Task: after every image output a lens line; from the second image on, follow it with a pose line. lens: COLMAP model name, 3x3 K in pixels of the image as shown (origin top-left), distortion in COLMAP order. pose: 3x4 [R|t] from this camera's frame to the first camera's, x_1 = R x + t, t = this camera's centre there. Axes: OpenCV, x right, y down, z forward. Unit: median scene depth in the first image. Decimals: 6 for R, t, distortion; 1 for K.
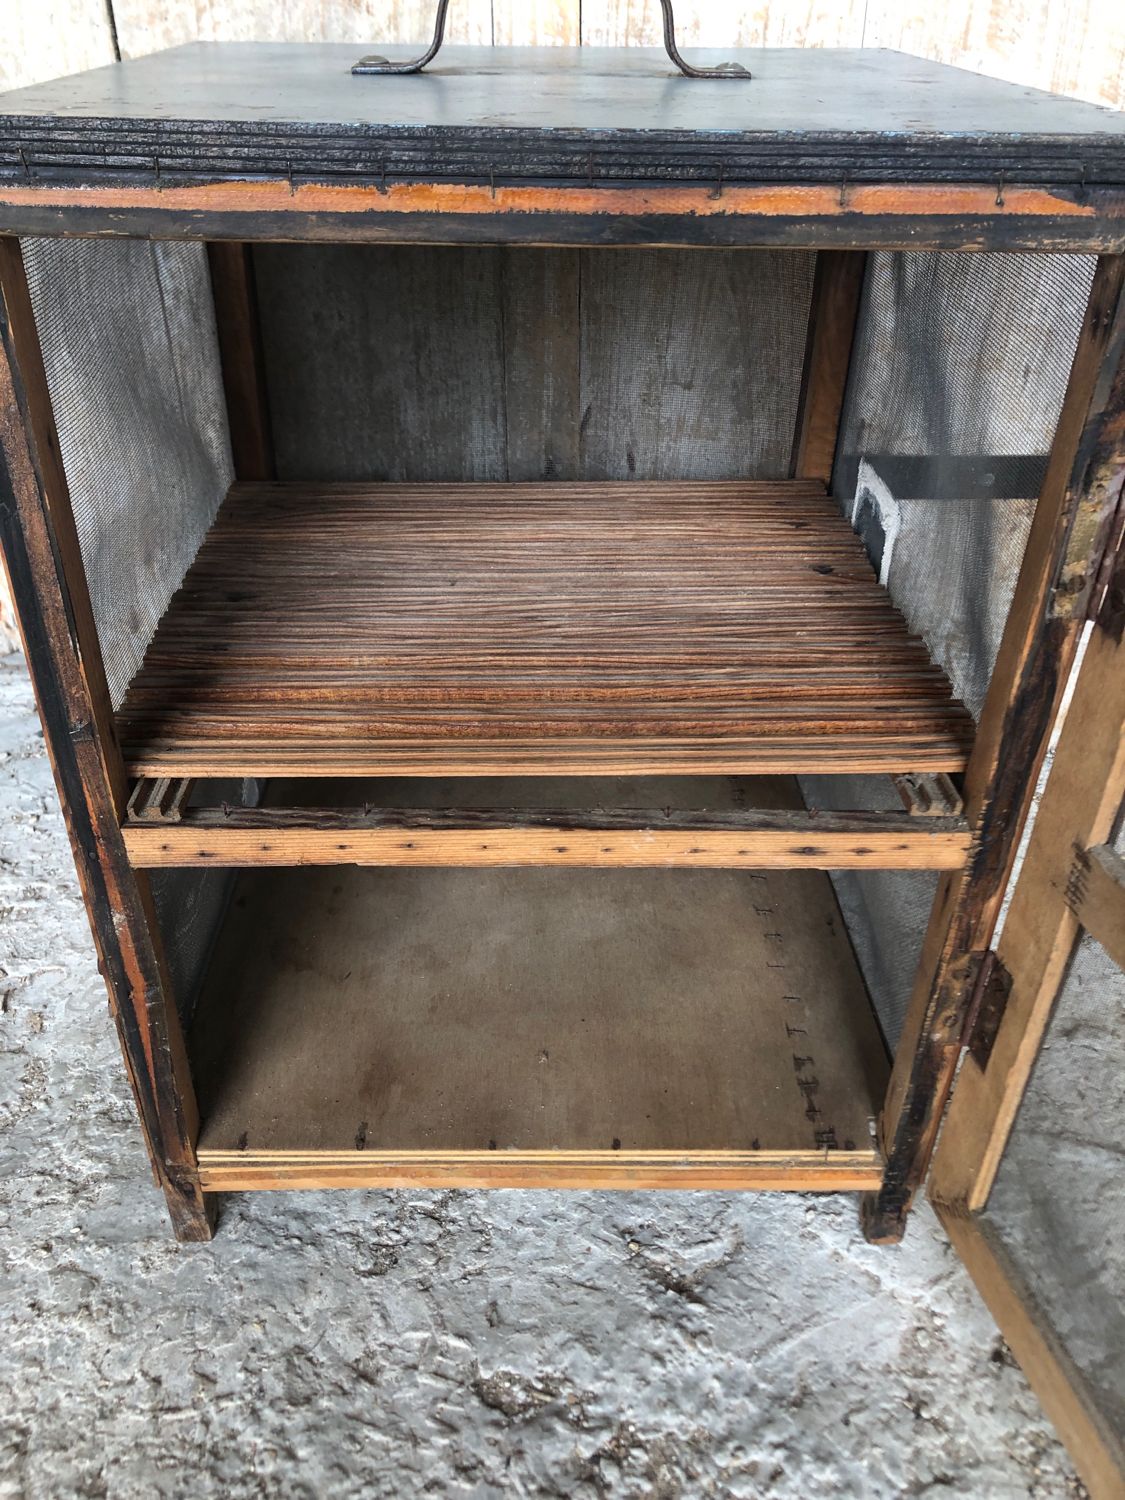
lens RADIAL K [[1246.8, 0, 544.1], [0, 1246.8, 736.3], [0, 0, 1]] dist [0.038395, -0.004669]
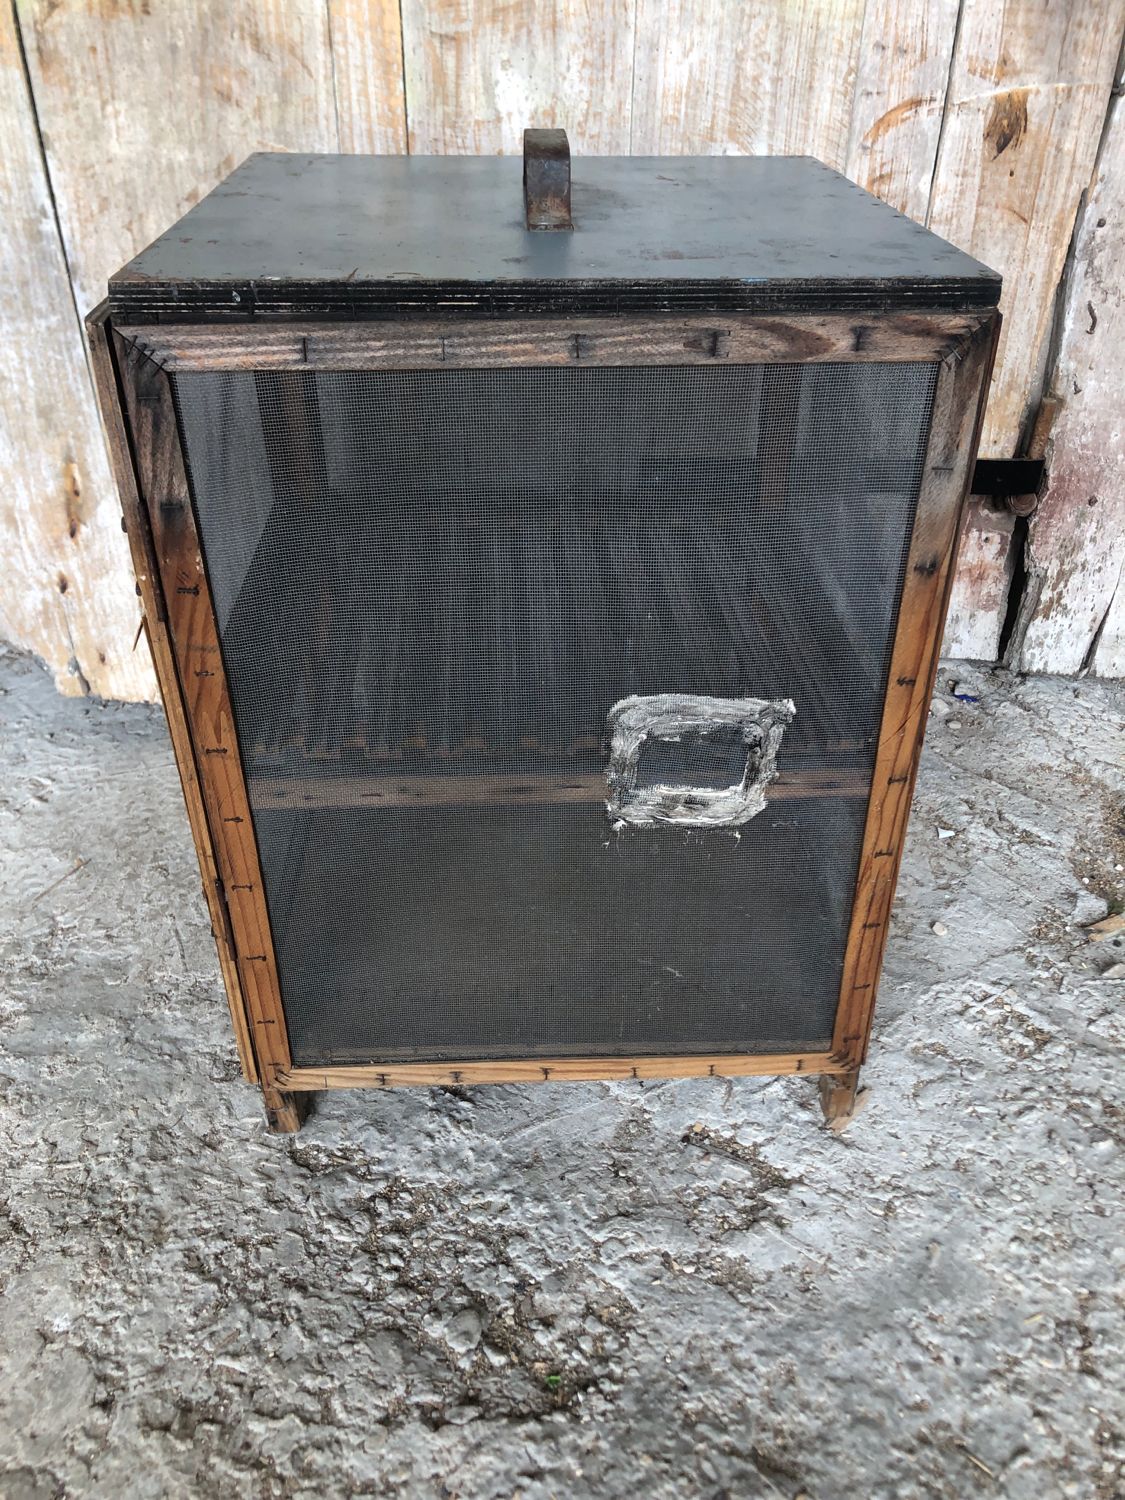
lens RADIAL K [[1259.2, 0, 546.9], [0, 1259.2, 730.6], [0, 0, 1]] dist [-0.007380, 0.068081]
pose [[0.999873, 0.012528, 0.009895, 0.197548], [-0.012691, 0.999782, 0.016591, 0.036969], [-0.009685, -0.016714, 0.999813, -0.340815]]
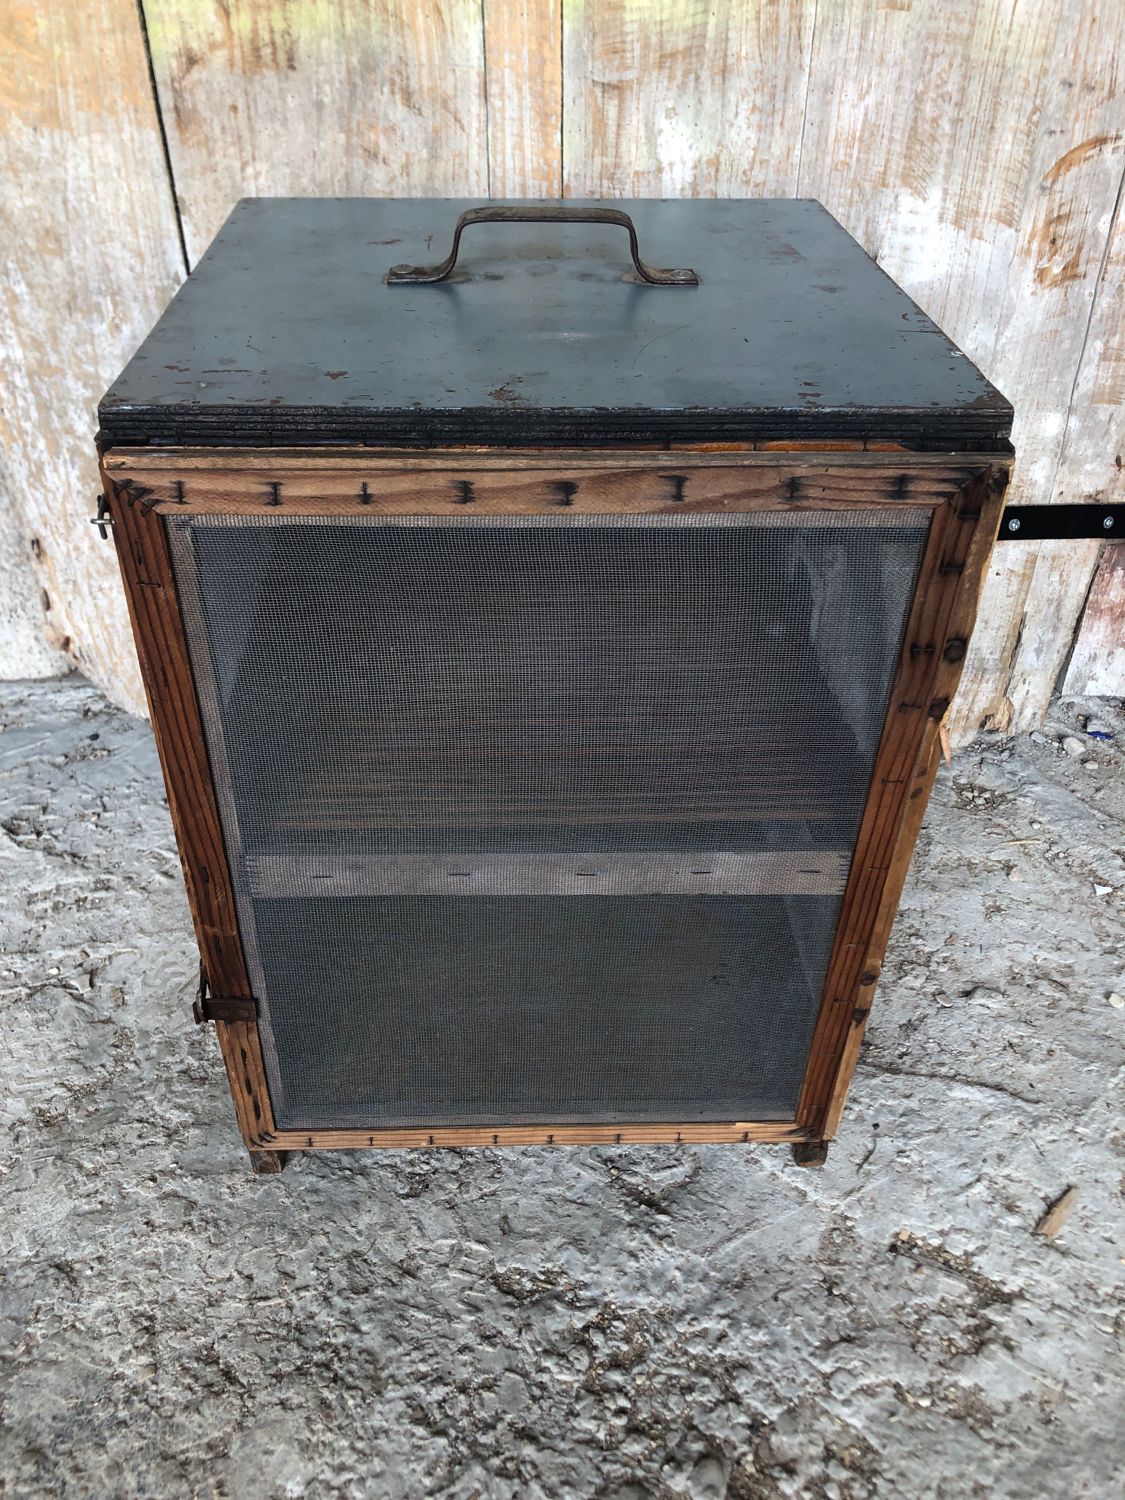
lens RADIAL K [[1255.9, 0, 544.9], [0, 1255.9, 736.7], [0, 0, 1]] dist [-0.000513, 0.049774]
pose [[0.999802, -0.011059, 0.016555, -0.016322], [0.010074, 0.998242, 0.058402, -0.117983], [-0.017172, -0.058224, 0.998156, -0.265106]]
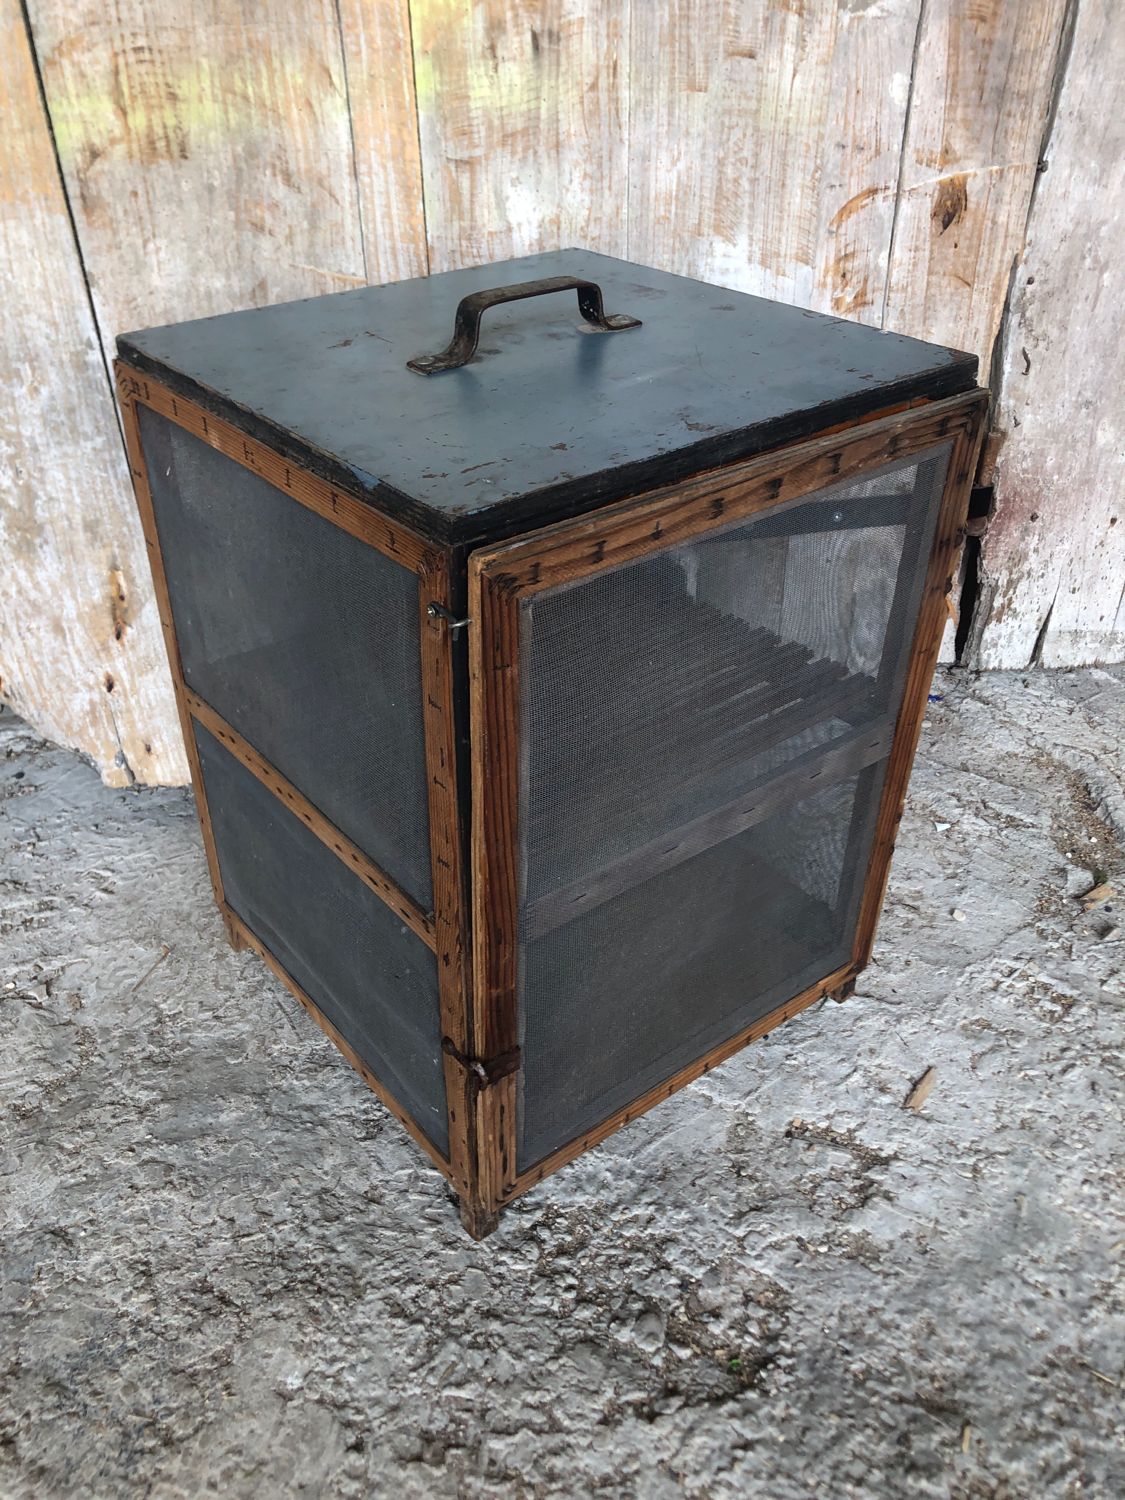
lens RADIAL K [[1253.3, 0, 544.5], [0, 1253.3, 731.6], [0, 0, 1]] dist [-0.021378, 0.095794]
pose [[0.989219, -0.092607, 0.113442, -0.058461], [0.089835, 0.995525, 0.029324, -0.061810], [-0.115650, -0.018817, 0.993112, -0.461226]]
